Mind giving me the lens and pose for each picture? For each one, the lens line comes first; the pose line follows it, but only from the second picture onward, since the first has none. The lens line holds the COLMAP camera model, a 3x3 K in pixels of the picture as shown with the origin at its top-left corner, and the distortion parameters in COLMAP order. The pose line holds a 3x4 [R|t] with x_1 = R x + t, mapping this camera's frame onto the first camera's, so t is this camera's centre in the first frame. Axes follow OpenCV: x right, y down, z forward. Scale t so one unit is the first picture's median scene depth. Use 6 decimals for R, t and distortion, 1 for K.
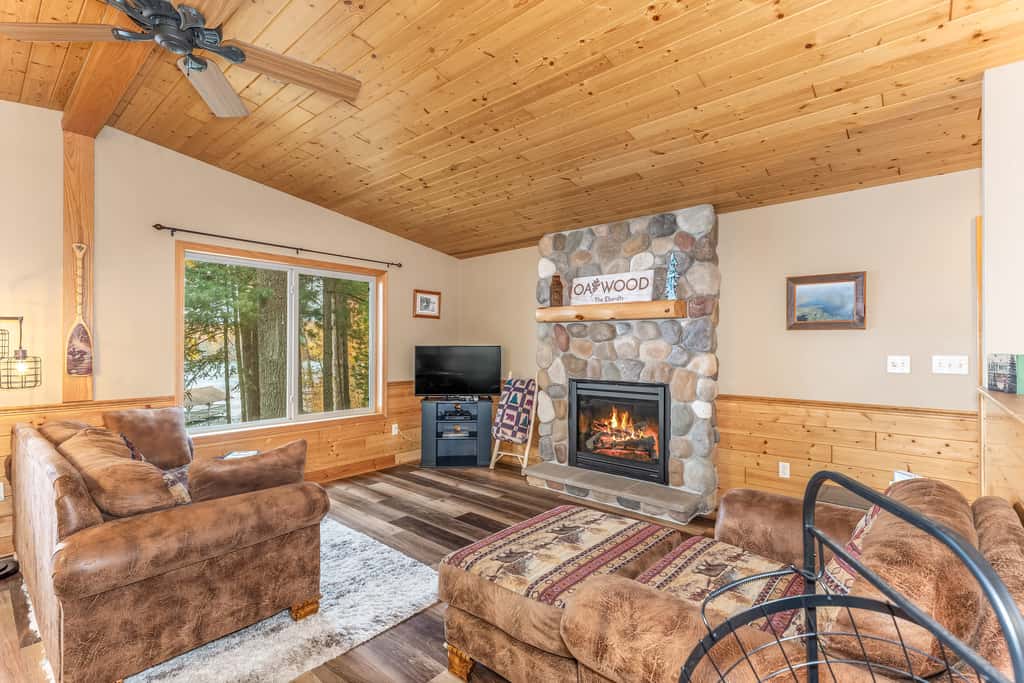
lens RADIAL K [[469.3, 0, 514.0], [0, 469.3, 344.3], [0, 0, 1]] dist [0.007461, -0.000274]
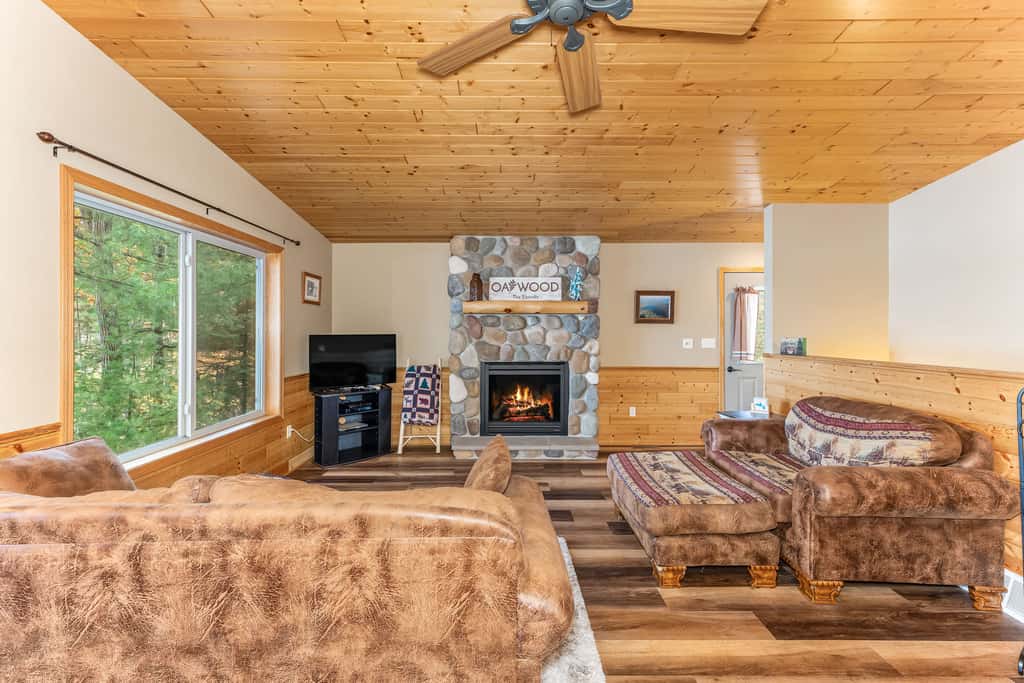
lens RADIAL K [[412.8, 0, 509.6], [0, 412.8, 331.5], [0, 0, 1]] dist [0.009237, -0.000007]
pose [[0.752760, -0.003019, 0.658289, -0.563446], [0.000653, 0.999992, 0.003840, -0.008072], [-0.658295, -0.002460, 0.752756, 0.194815]]
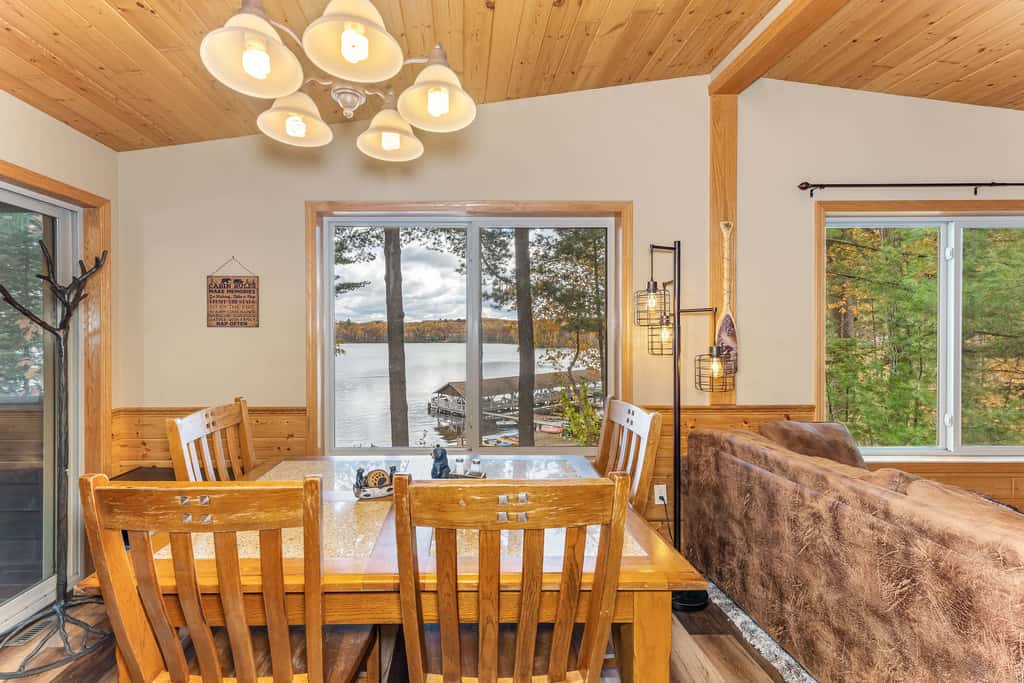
lens RADIAL K [[428.7, 0, 461.4], [0, 428.7, 336.0], [0, 0, 1]] dist [0.010329, 0.000144]
pose [[0.657570, -0.002604, -0.753389, -0.501879], [0.006888, 0.999973, 0.002556, -0.007837], [0.753362, -0.006870, 0.657570, 0.094642]]
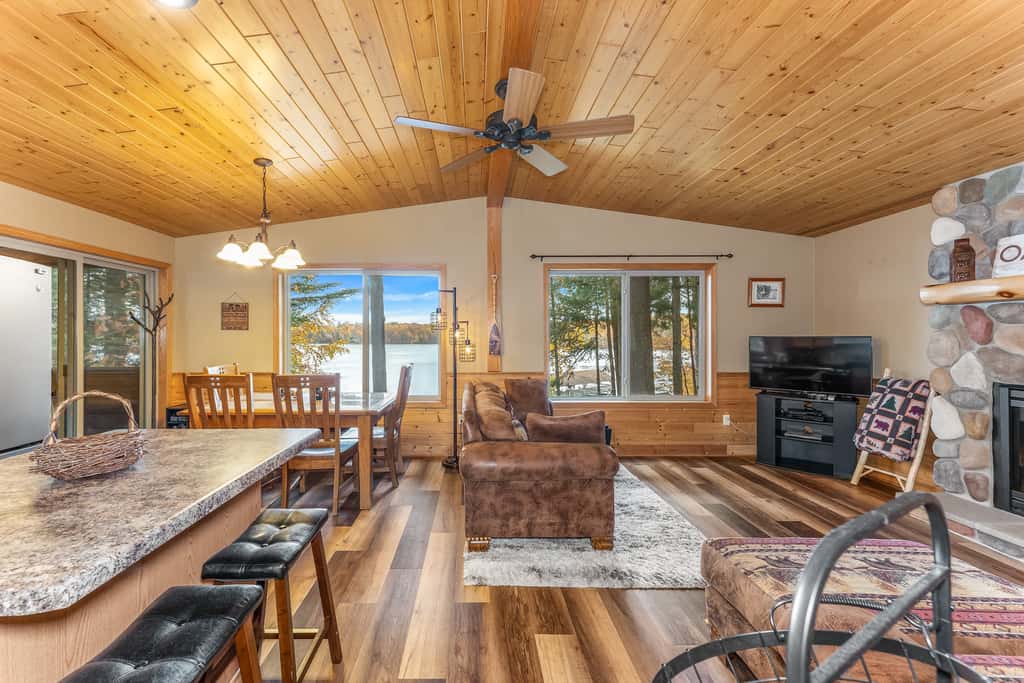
lens RADIAL K [[427.4, 0, 472.9], [0, 427.4, 336.7], [0, 0, 1]] dist [0.009116, 0.000028]
pose [[0.649175, -0.003255, -0.760632, 0.116274], [0.005398, 0.999985, 0.000327, 0.000175], [0.760620, -0.004319, 0.649183, -0.009027]]
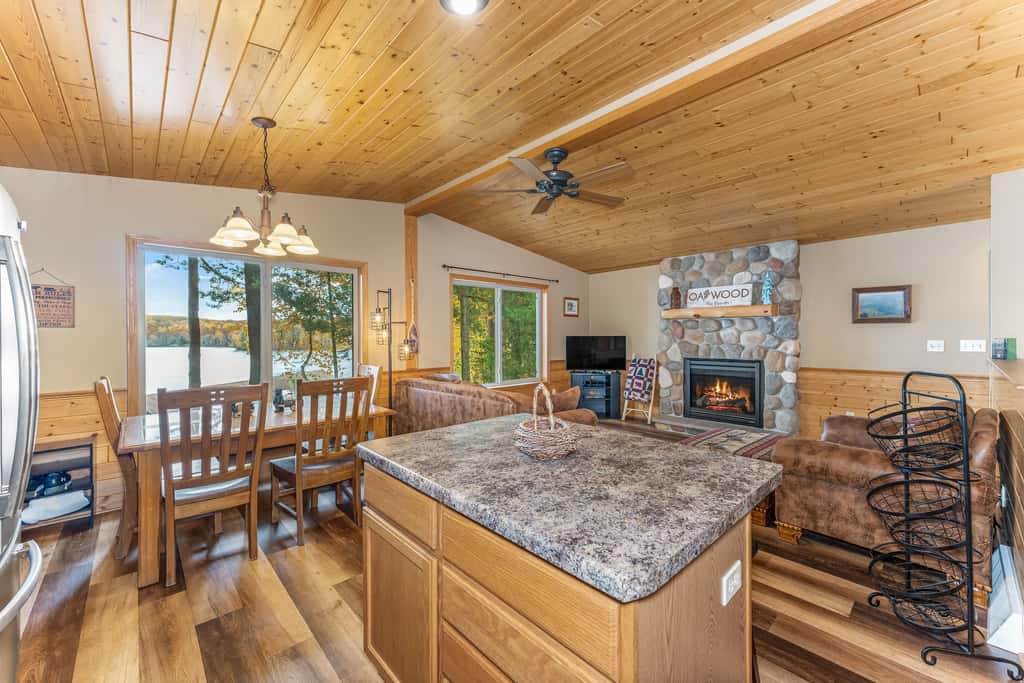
lens RADIAL K [[410.5, 0, 512.3], [0, 410.5, 339.0], [0, 0, 1]] dist [0.008131, 0.000006]
pose [[0.993585, -0.005515, -0.112956, -0.296625], [0.006818, 0.999915, 0.011156, -0.003087], [0.112885, -0.011854, 0.993537, -0.365505]]
